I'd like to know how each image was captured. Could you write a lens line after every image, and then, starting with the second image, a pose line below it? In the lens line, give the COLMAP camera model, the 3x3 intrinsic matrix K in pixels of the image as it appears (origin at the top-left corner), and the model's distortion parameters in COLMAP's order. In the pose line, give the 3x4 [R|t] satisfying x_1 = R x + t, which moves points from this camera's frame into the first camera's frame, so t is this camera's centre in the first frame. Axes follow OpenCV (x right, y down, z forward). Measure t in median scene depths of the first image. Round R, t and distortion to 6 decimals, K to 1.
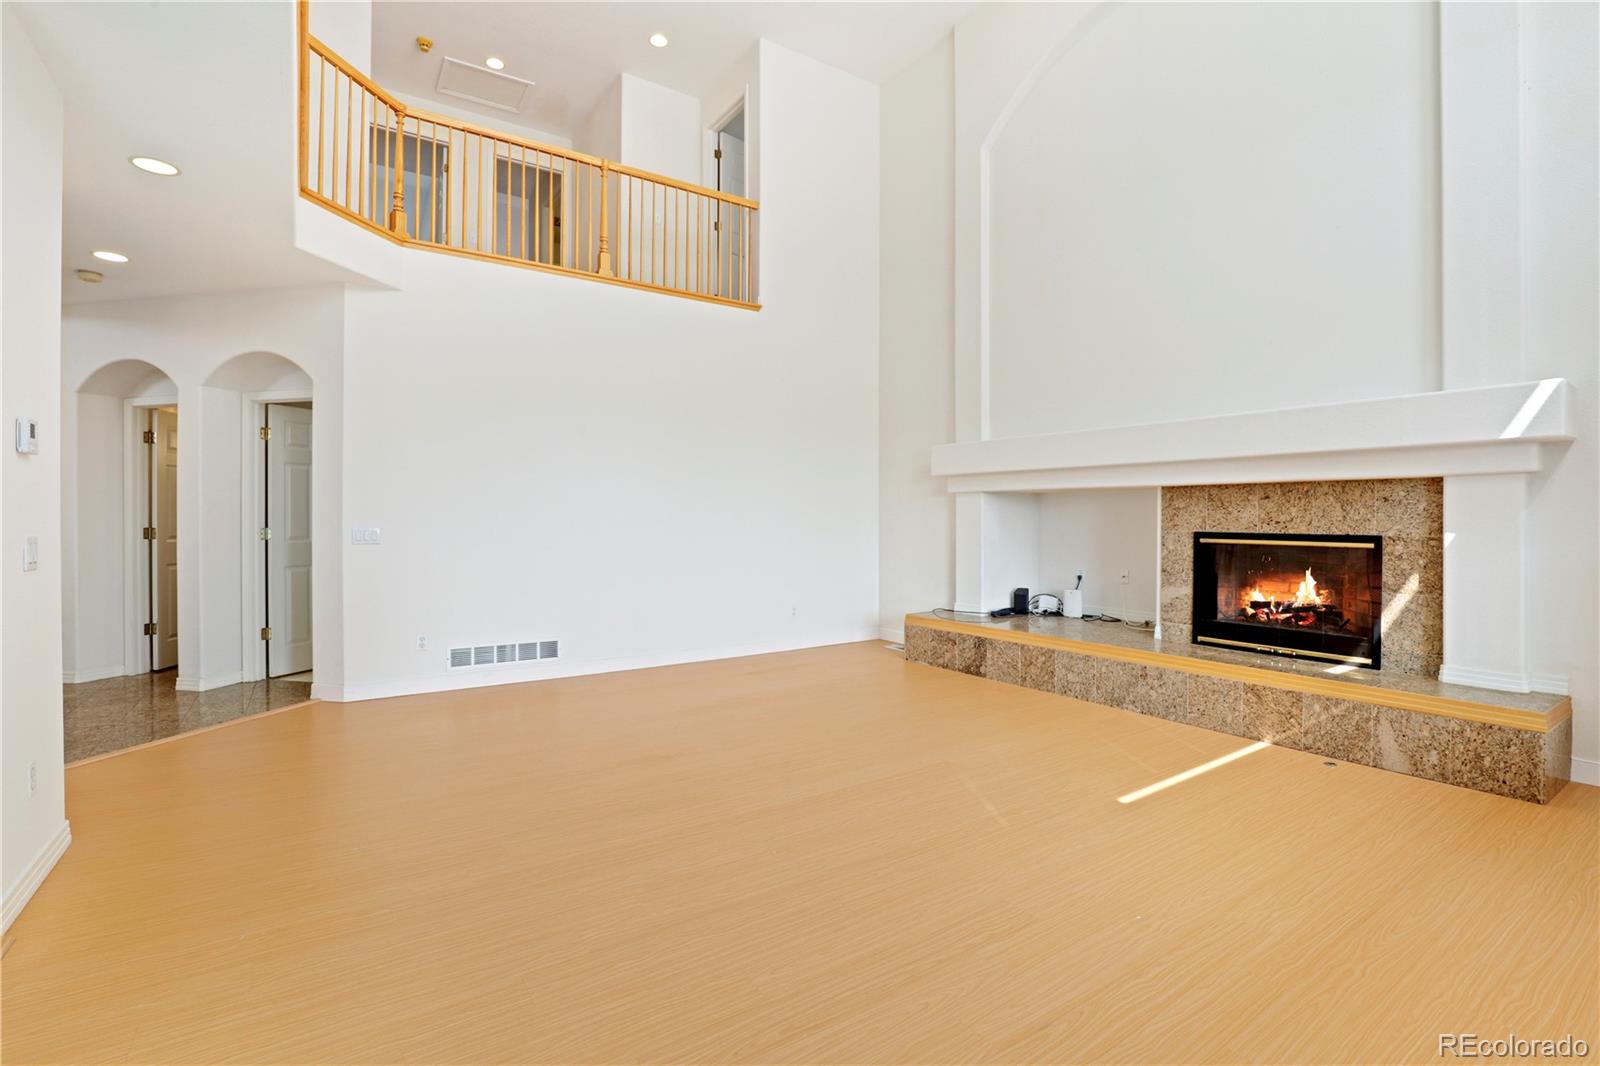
lens RADIAL K [[741.0, 0, 803.8], [0, 741.0, 520.2], [0, 0, 1]] dist [-0.003735, -0.000561]
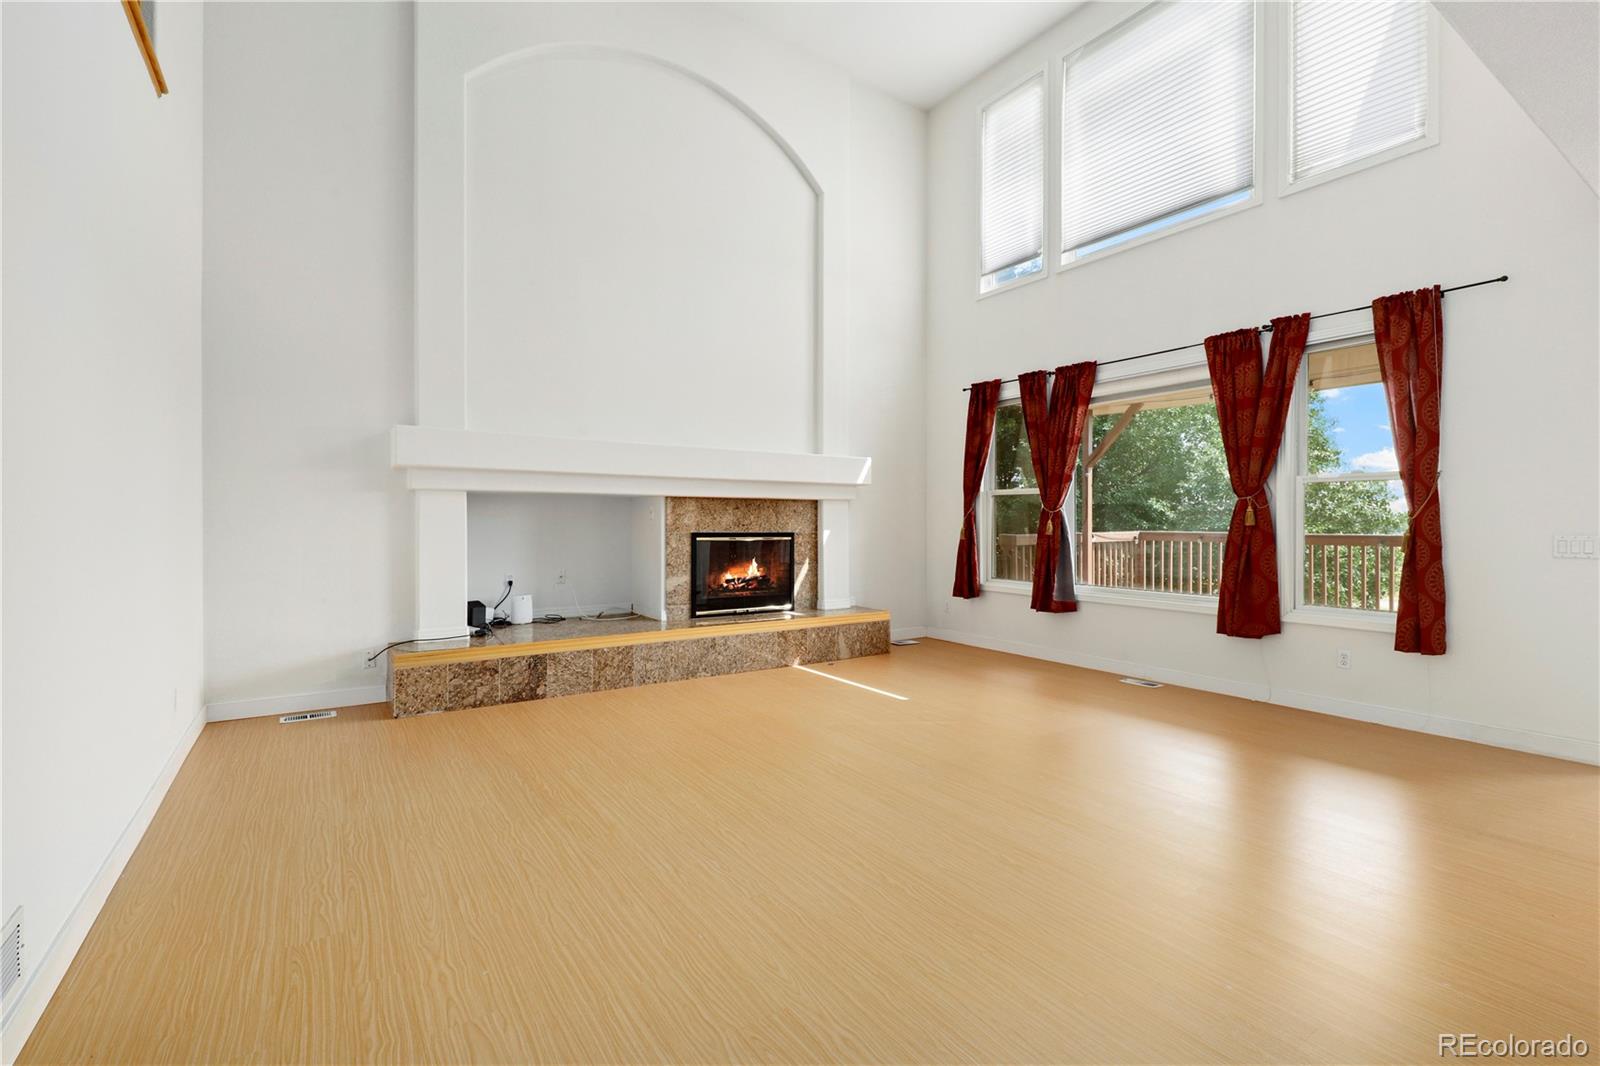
lens RADIAL K [[710.2, 0, 800.0], [0, 710.2, 533.0], [0, 0, 1]] dist [0.000713, 0.000002]
pose [[0.018104, -0.013009, 0.999751, -0.723073], [0.002303, 0.999913, 0.012969, 0.000569], [-0.999833, 0.002068, 0.018132, 0.793536]]
